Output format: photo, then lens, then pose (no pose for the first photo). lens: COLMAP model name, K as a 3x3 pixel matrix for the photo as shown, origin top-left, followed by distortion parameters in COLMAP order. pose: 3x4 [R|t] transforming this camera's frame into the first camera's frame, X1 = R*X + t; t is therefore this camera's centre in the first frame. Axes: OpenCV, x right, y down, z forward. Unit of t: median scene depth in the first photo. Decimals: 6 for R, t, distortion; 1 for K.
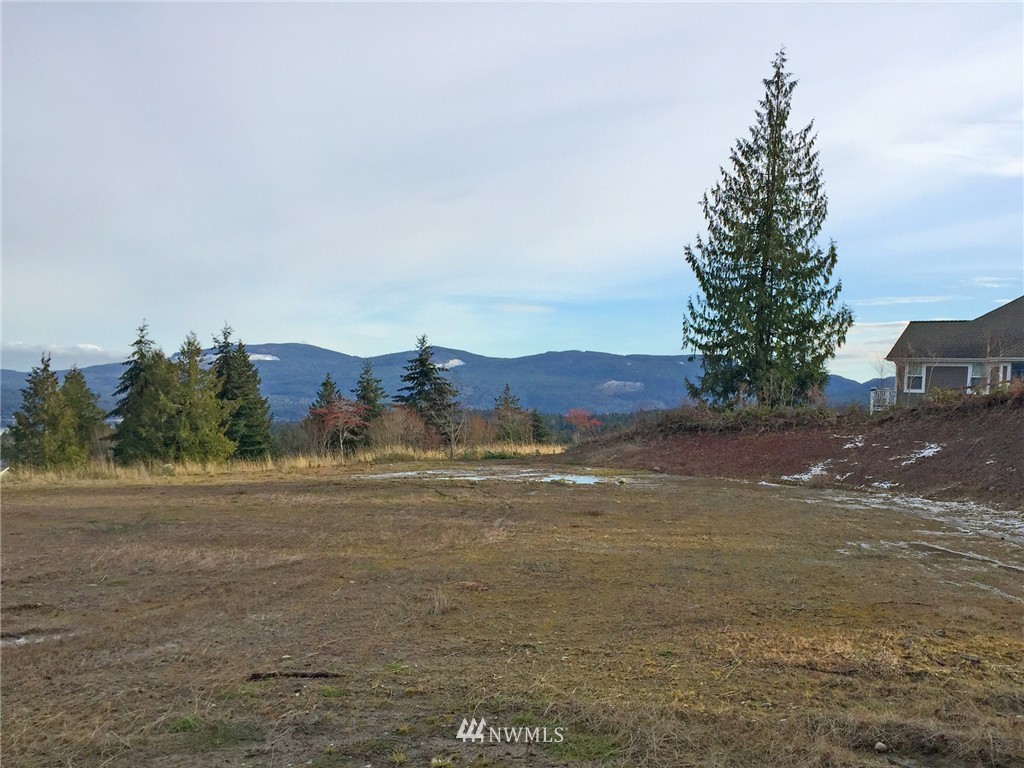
lens RADIAL K [[1075.4, 0, 572.9], [0, 1075.4, 476.8], [0, 0, 1]] dist [0.070585, 0.000000]
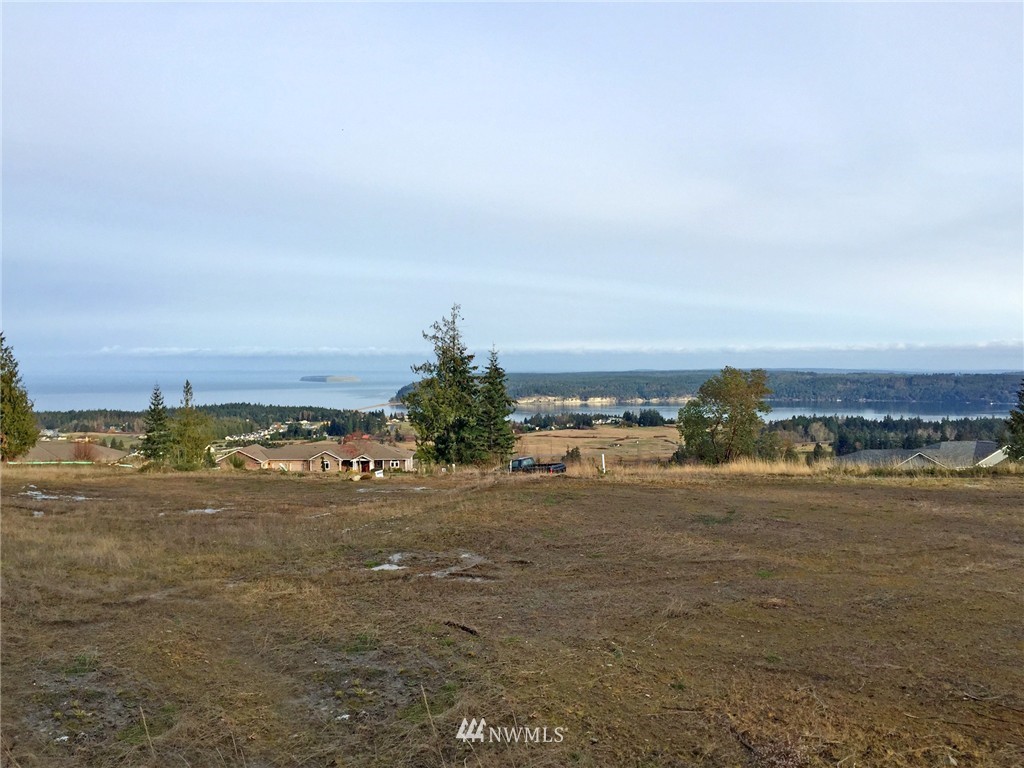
lens RADIAL K [[876.4, 0, 536.9], [0, 876.4, 391.8], [0, 0, 1]] dist [0.073044, -0.088175]
pose [[0.478340, -0.020171, -0.877943, 0.820603], [-0.040746, 0.998150, -0.045133, -0.096014], [0.877229, 0.057362, 0.476633, 0.393839]]
